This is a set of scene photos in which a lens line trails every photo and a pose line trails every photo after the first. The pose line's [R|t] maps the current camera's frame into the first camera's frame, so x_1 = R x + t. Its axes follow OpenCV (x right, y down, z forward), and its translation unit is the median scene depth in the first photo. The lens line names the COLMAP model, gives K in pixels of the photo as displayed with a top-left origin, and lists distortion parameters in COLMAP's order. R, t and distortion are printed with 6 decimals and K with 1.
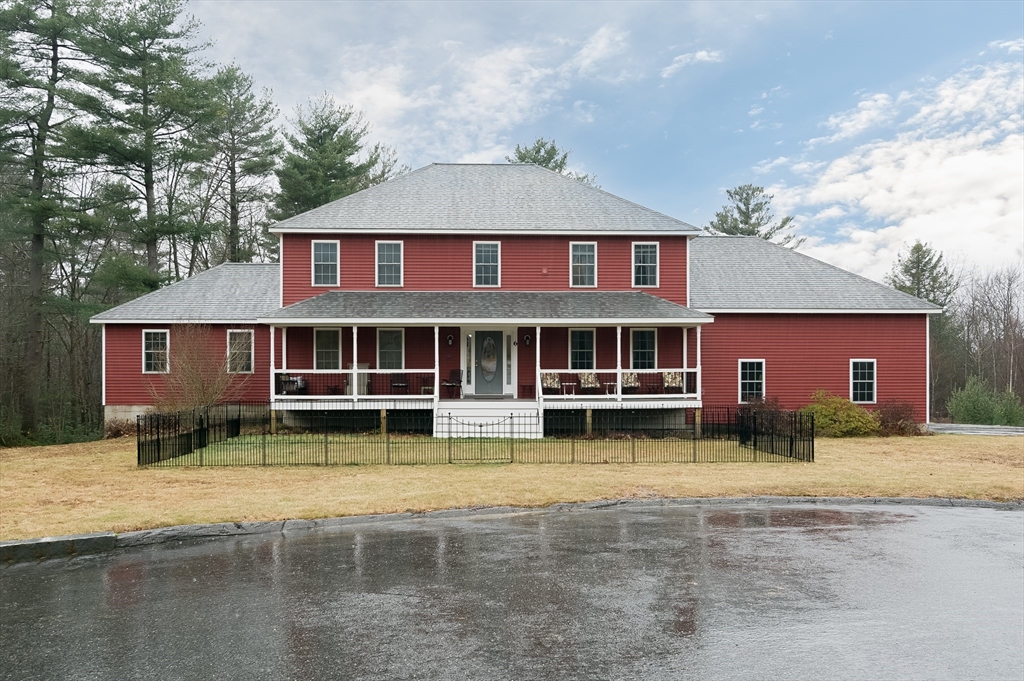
lens RADIAL K [[894.6, 0, 512.0], [0, 894.6, 342.1], [0, 0, 1]] dist [-0.001085, 0.004748]
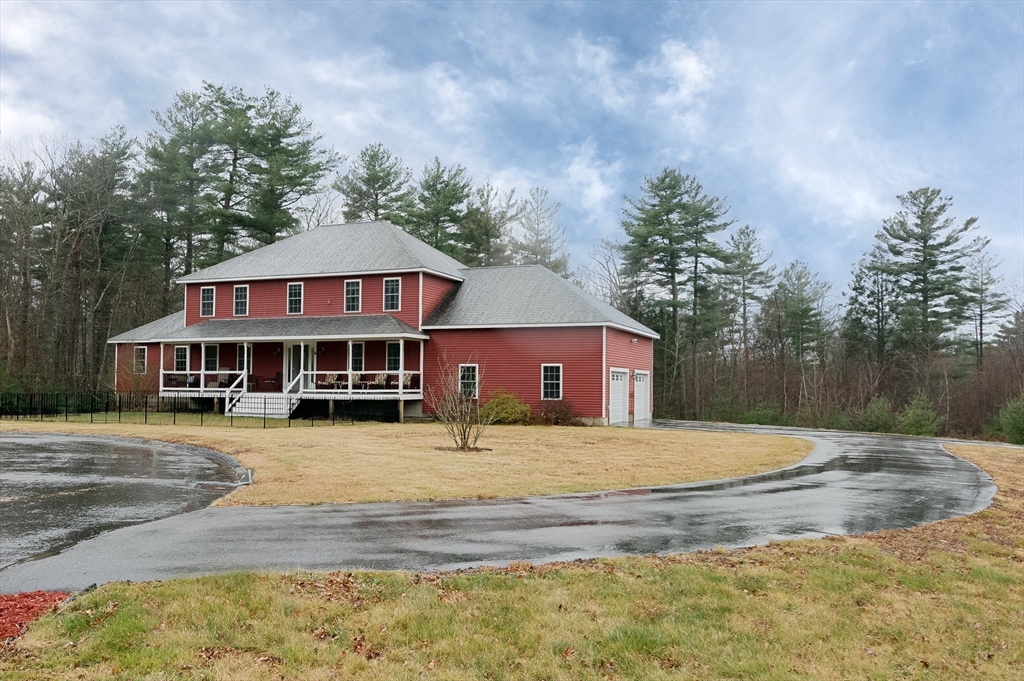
lens RADIAL K [[804.2, 0, 512.5], [0, 804.2, 340.4], [0, 0, 1]] dist [0.011553, -0.000706]
pose [[0.917372, -0.012527, -0.397834, 0.811518], [0.008702, 0.999897, -0.011421, -0.001245], [0.397936, 0.007015, 0.917386, -0.048403]]
